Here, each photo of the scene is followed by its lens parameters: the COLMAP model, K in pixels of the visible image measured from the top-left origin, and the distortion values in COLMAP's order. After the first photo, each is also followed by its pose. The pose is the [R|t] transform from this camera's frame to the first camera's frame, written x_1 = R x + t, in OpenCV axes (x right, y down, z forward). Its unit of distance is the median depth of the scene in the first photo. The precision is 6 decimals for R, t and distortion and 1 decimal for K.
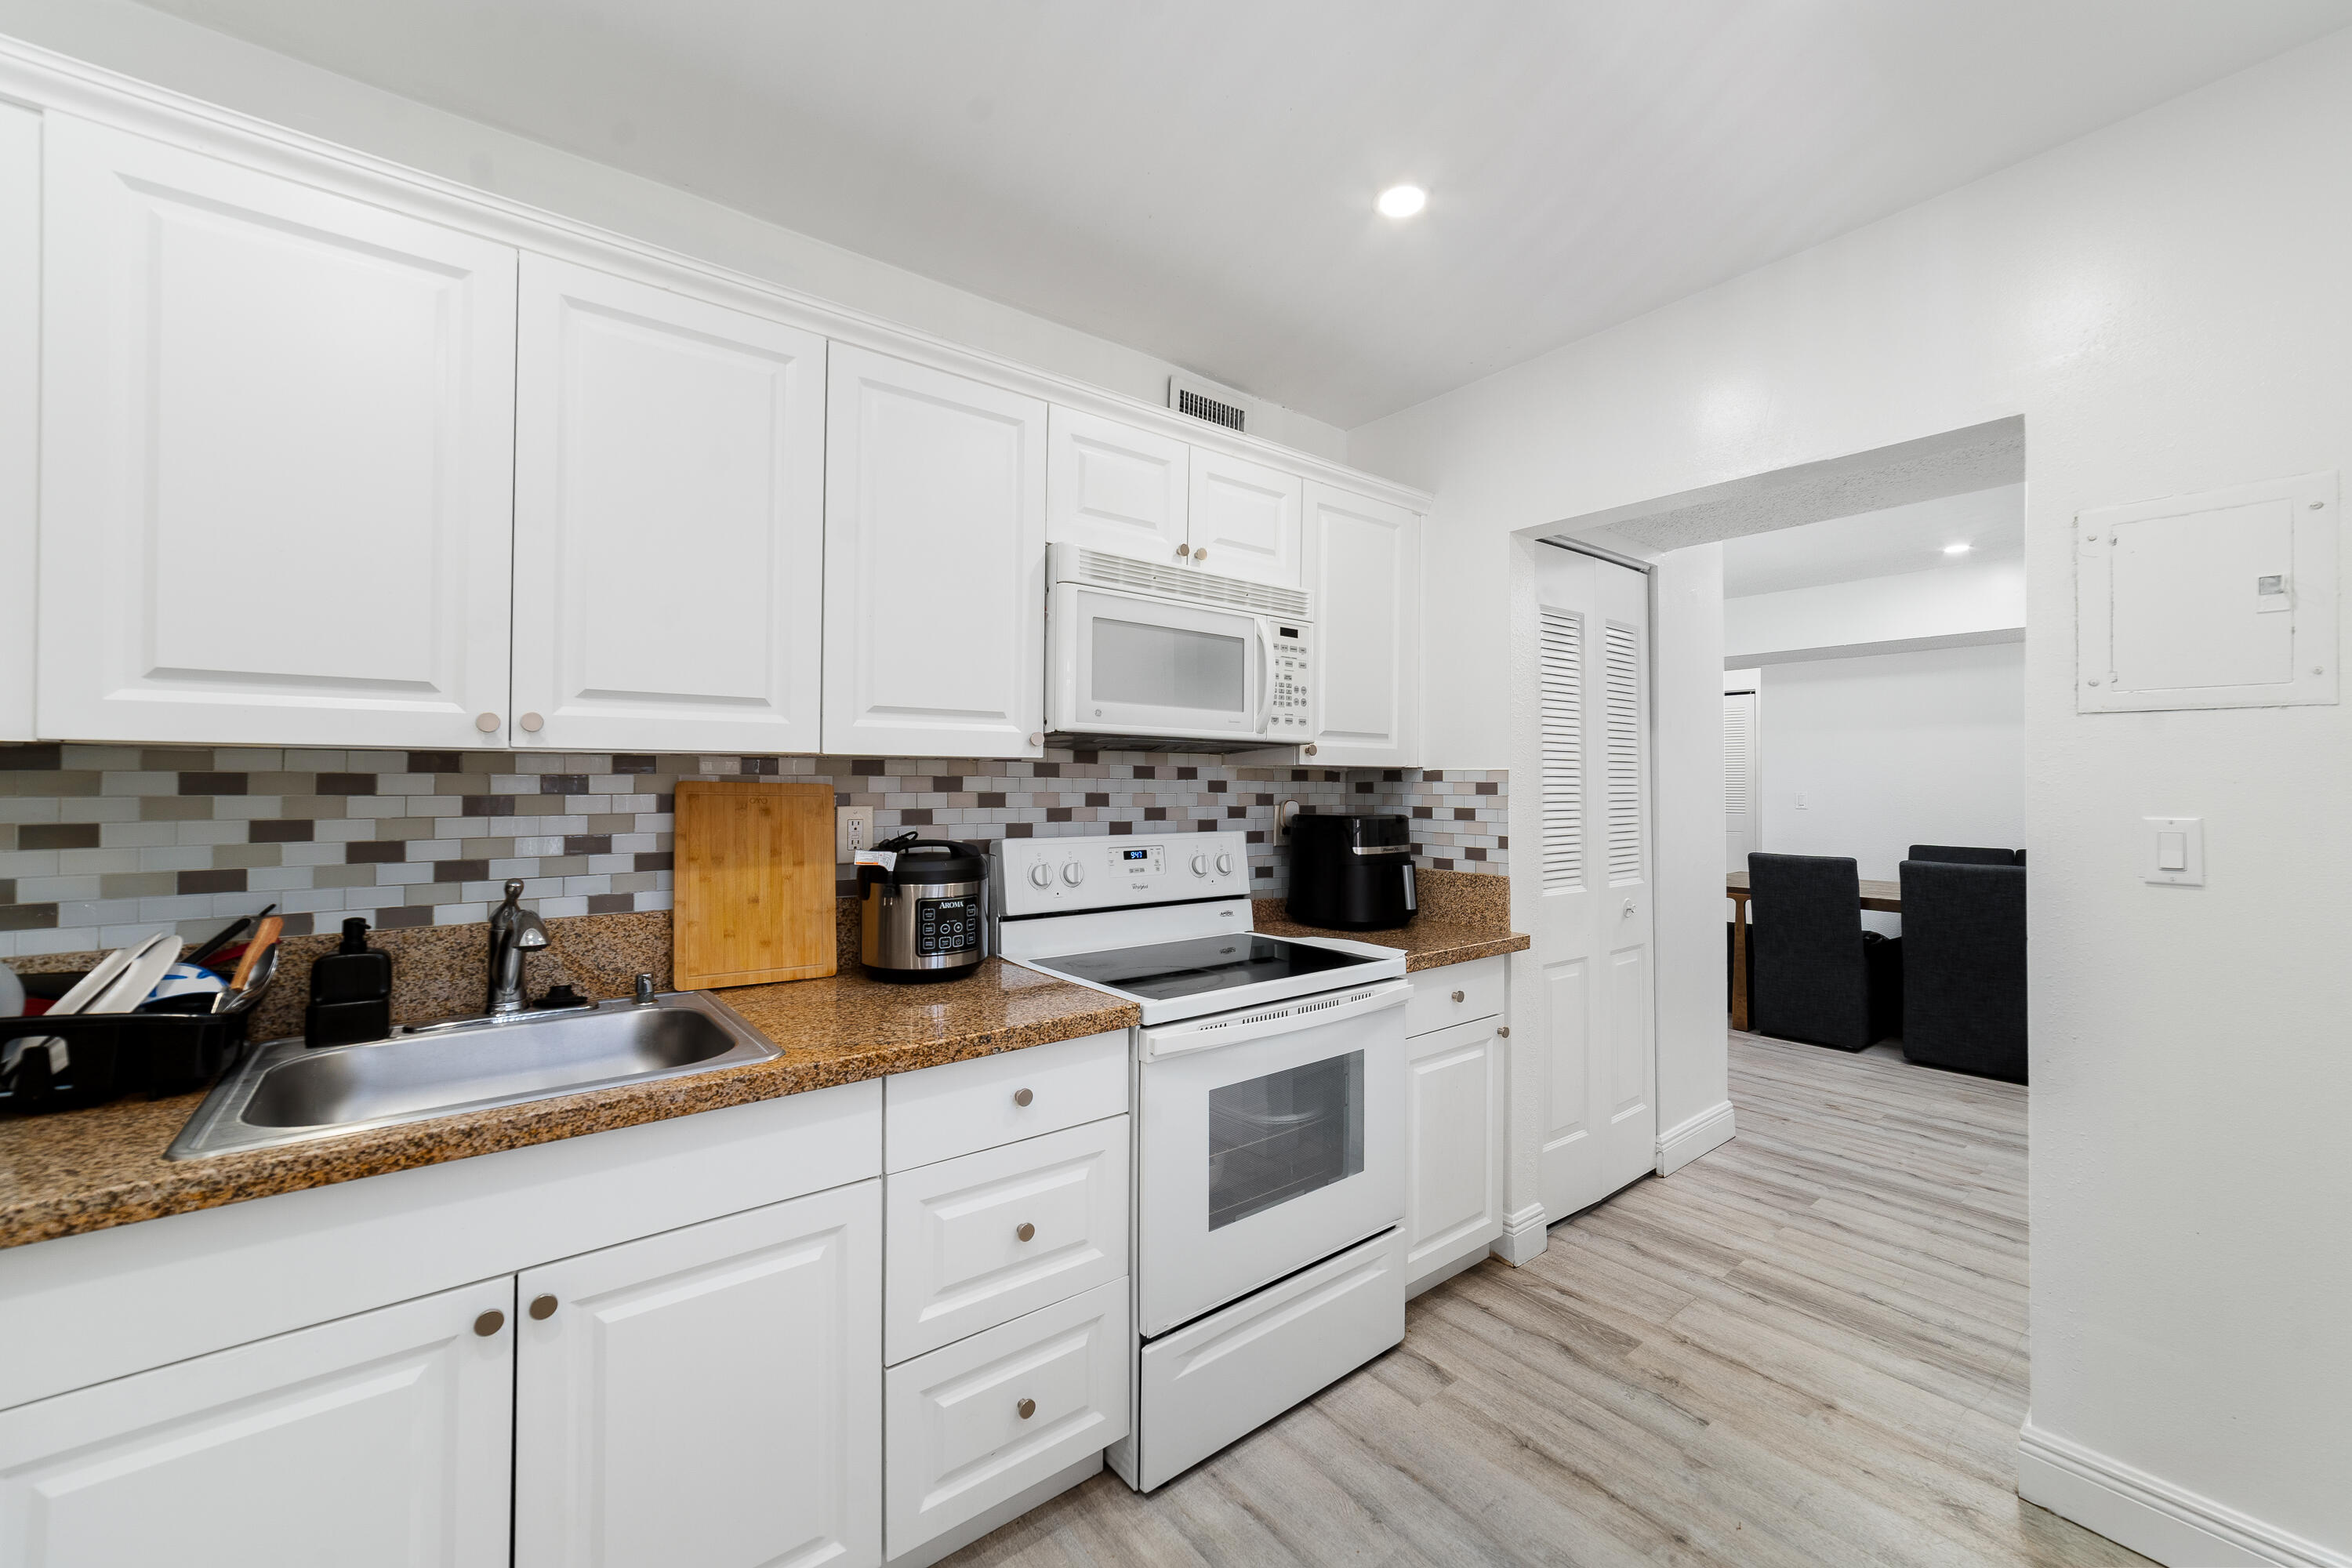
lens RADIAL K [[932.7, 0, 1188.2], [0, 932.7, 769.0], [0, 0, 1]] dist [-0.024529, 0.011966]
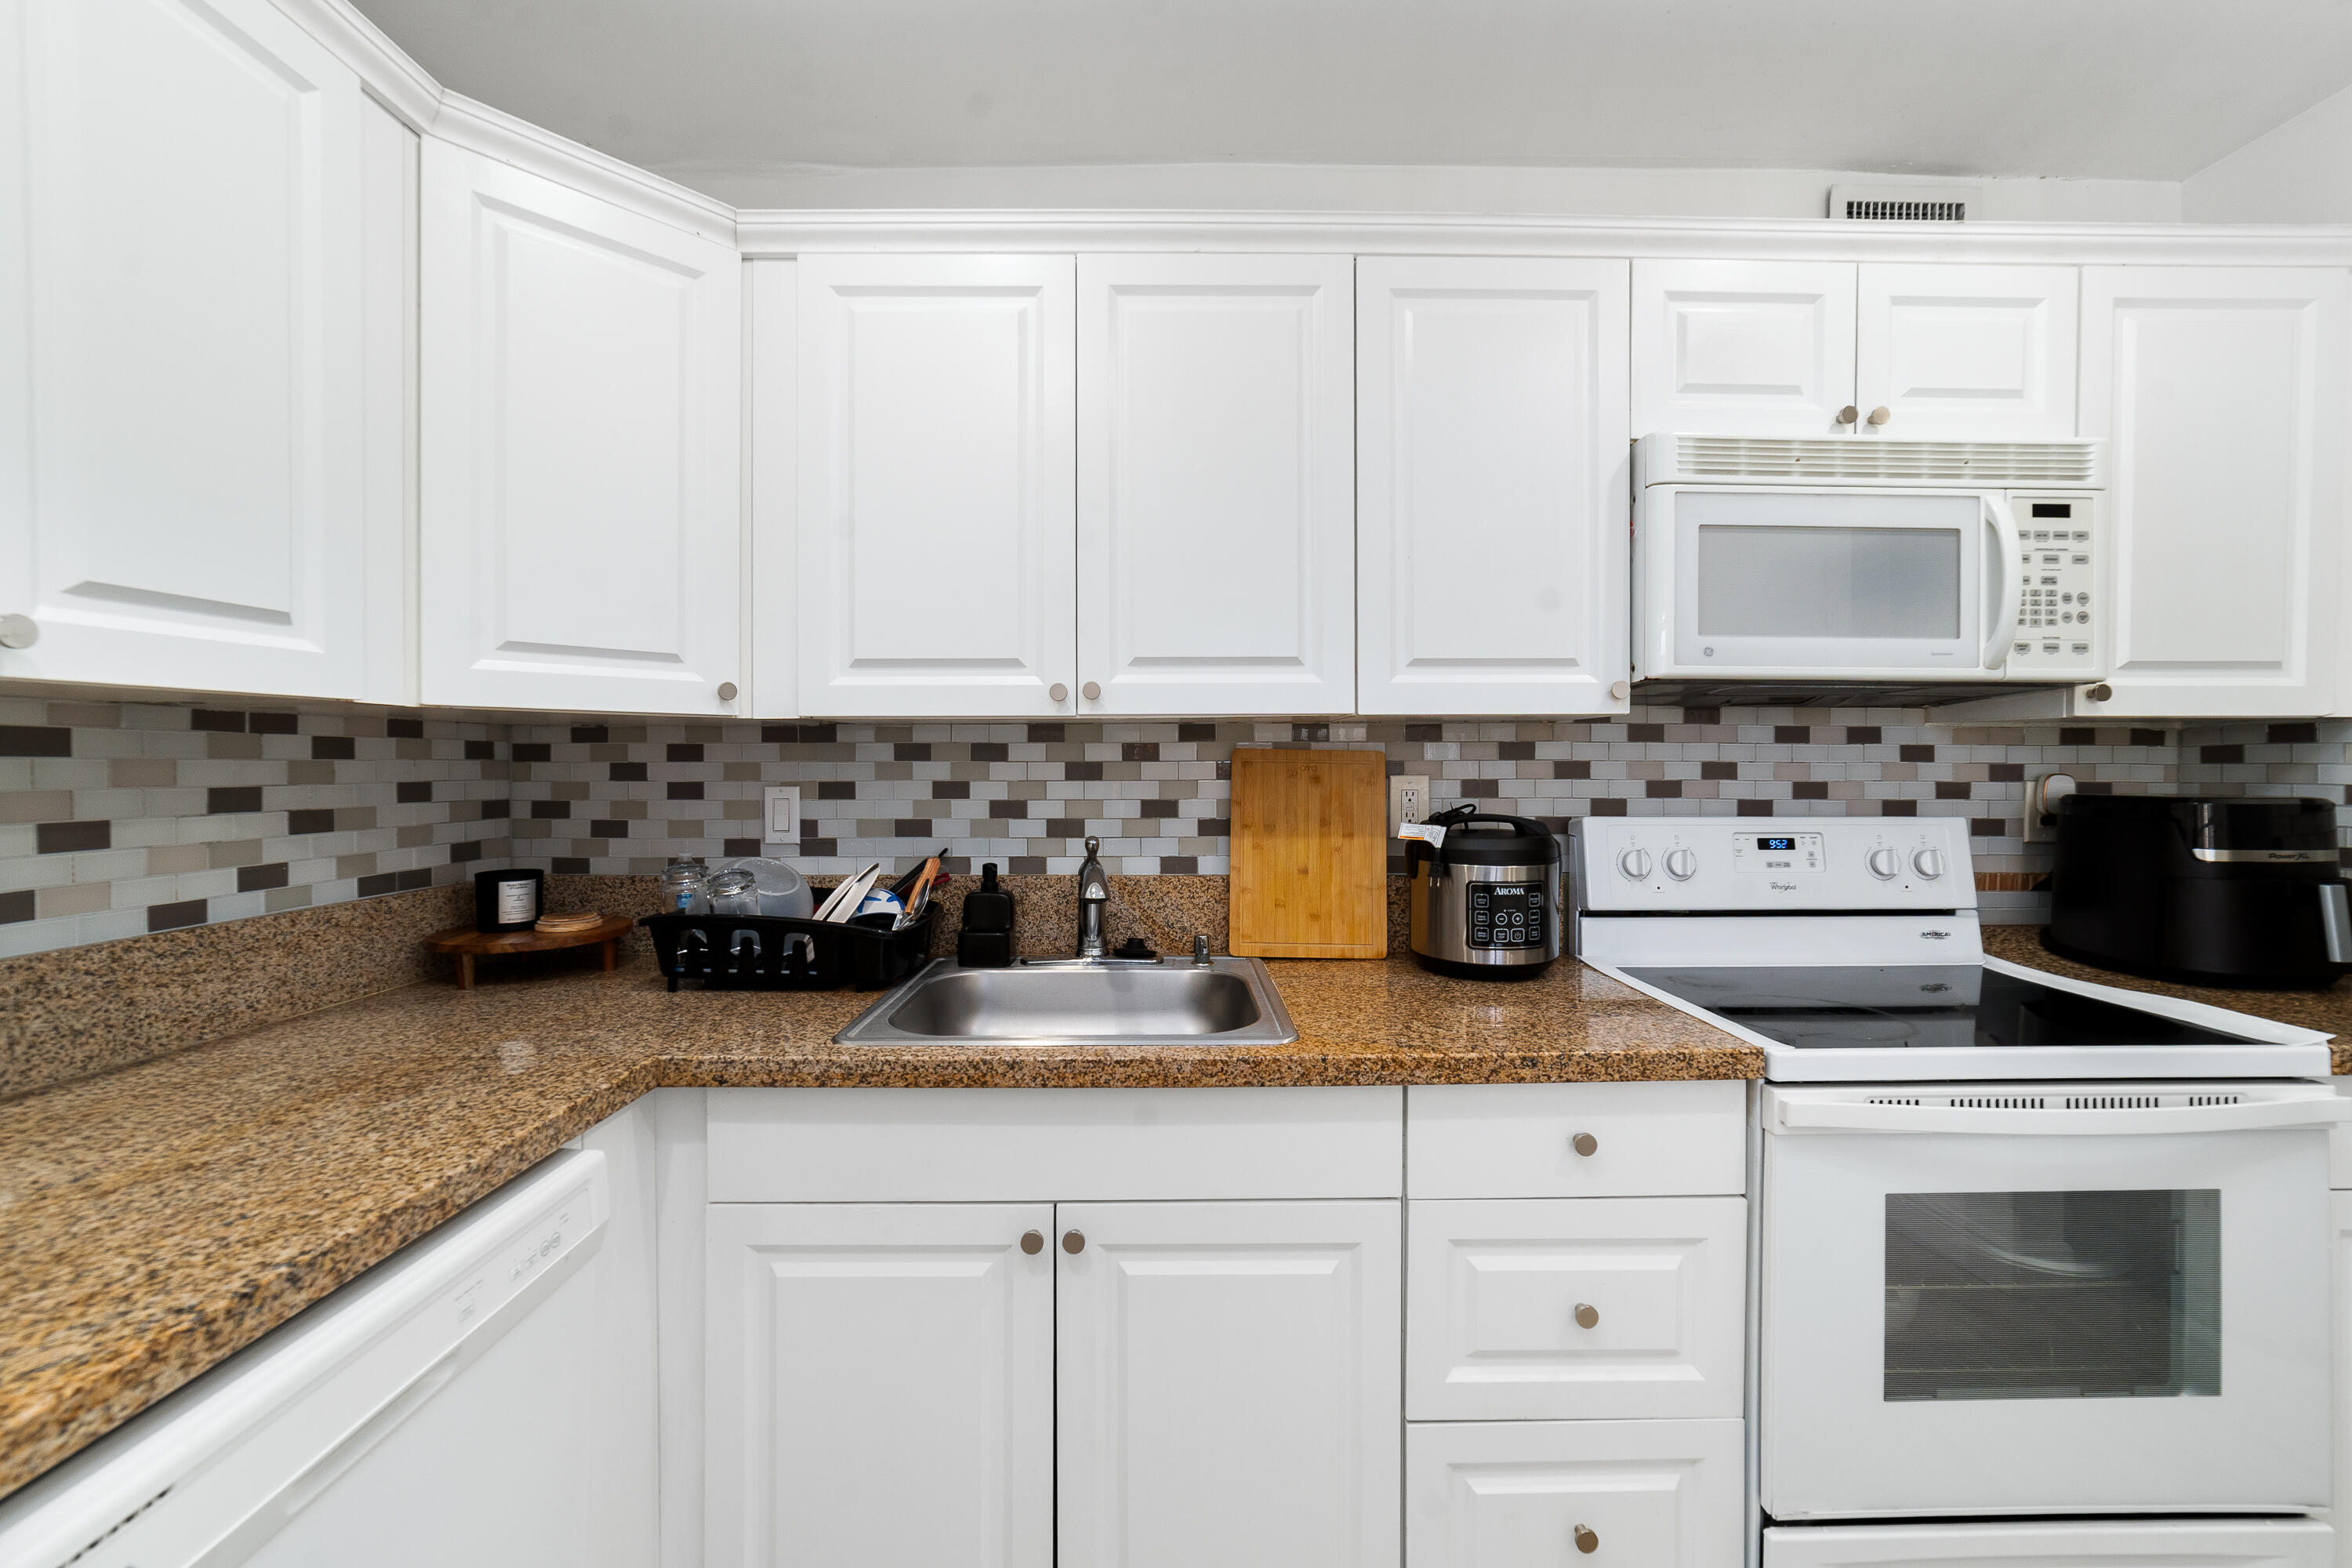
lens RADIAL K [[934.0, 0, 1181.3], [0, 934.0, 768.0], [0, 0, 1]] dist [-0.026519, 0.009617]
pose [[0.789801, -0.001752, -0.613360, 0.027174], [0.012247, 0.999842, 0.012914, 0.019673], [0.613240, -0.017711, 0.789698, 0.153125]]
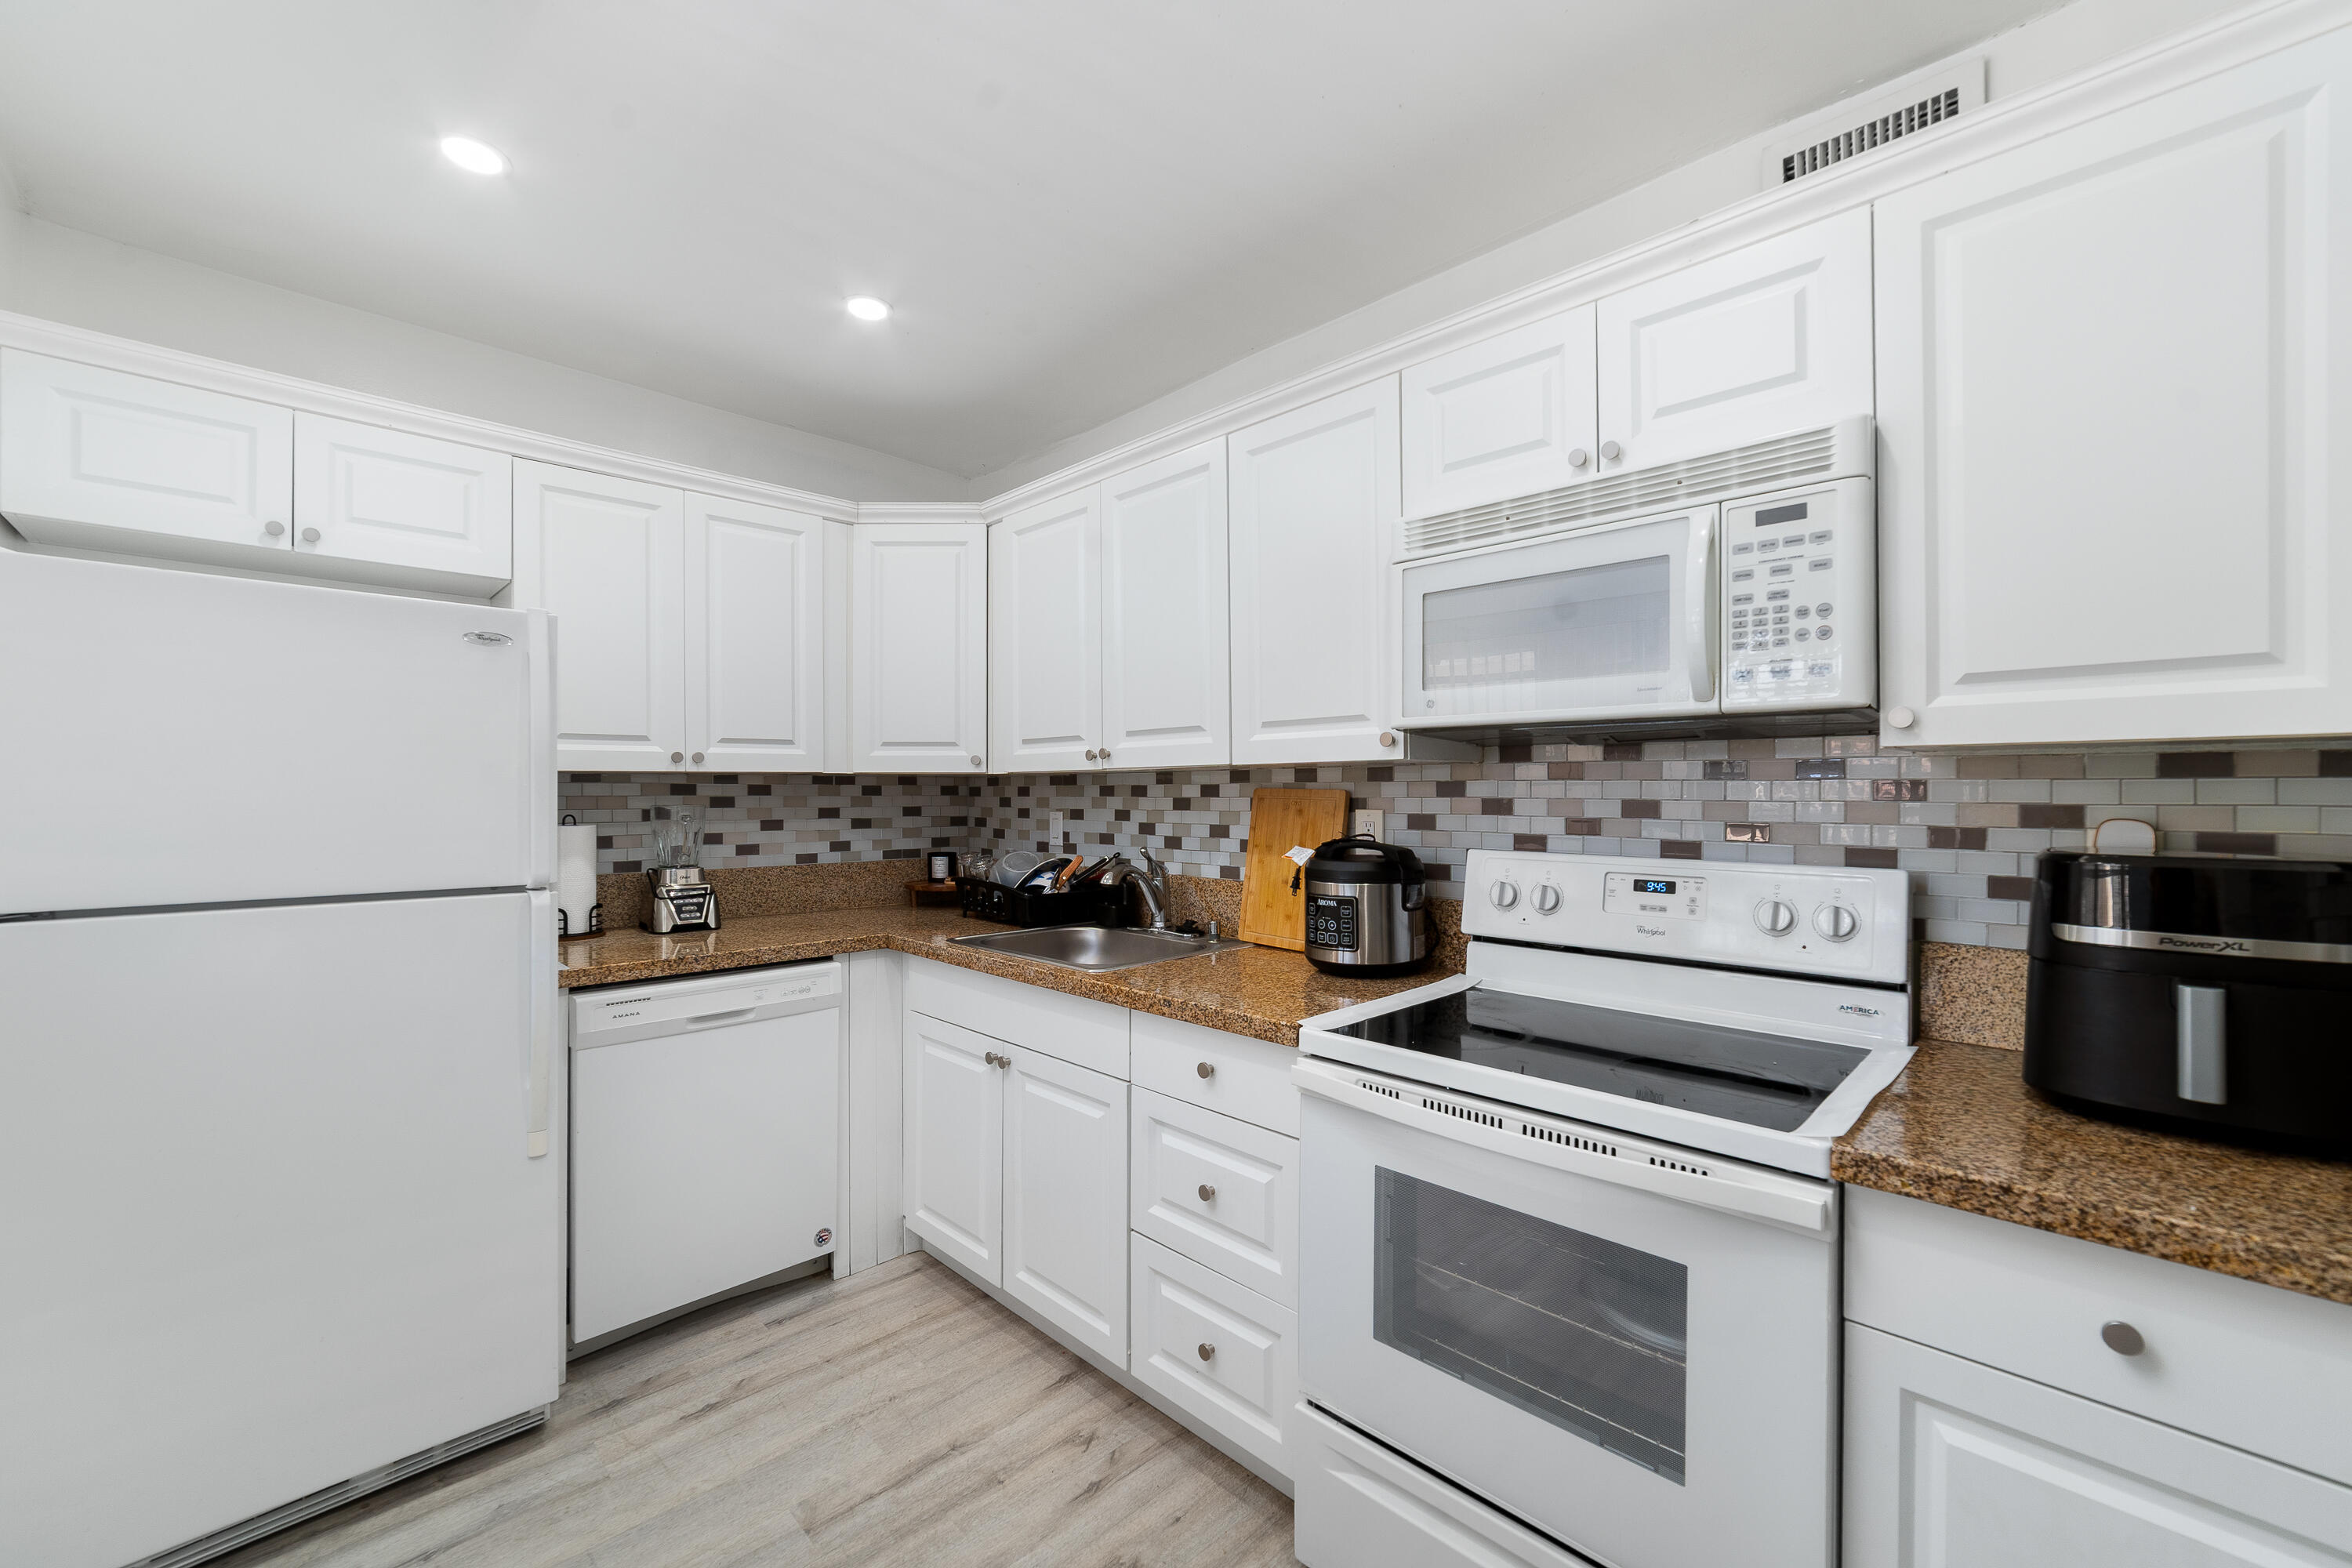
lens RADIAL K [[925.5, 0, 1174.1], [0, 925.5, 788.4], [0, 0, 1]] dist [-0.027192, 0.007832]
pose [[0.105941, -0.009504, -0.994327, 0.754023], [0.014258, 0.999866, -0.008038, 0.021953], [0.994270, -0.013326, 0.106063, 0.703232]]
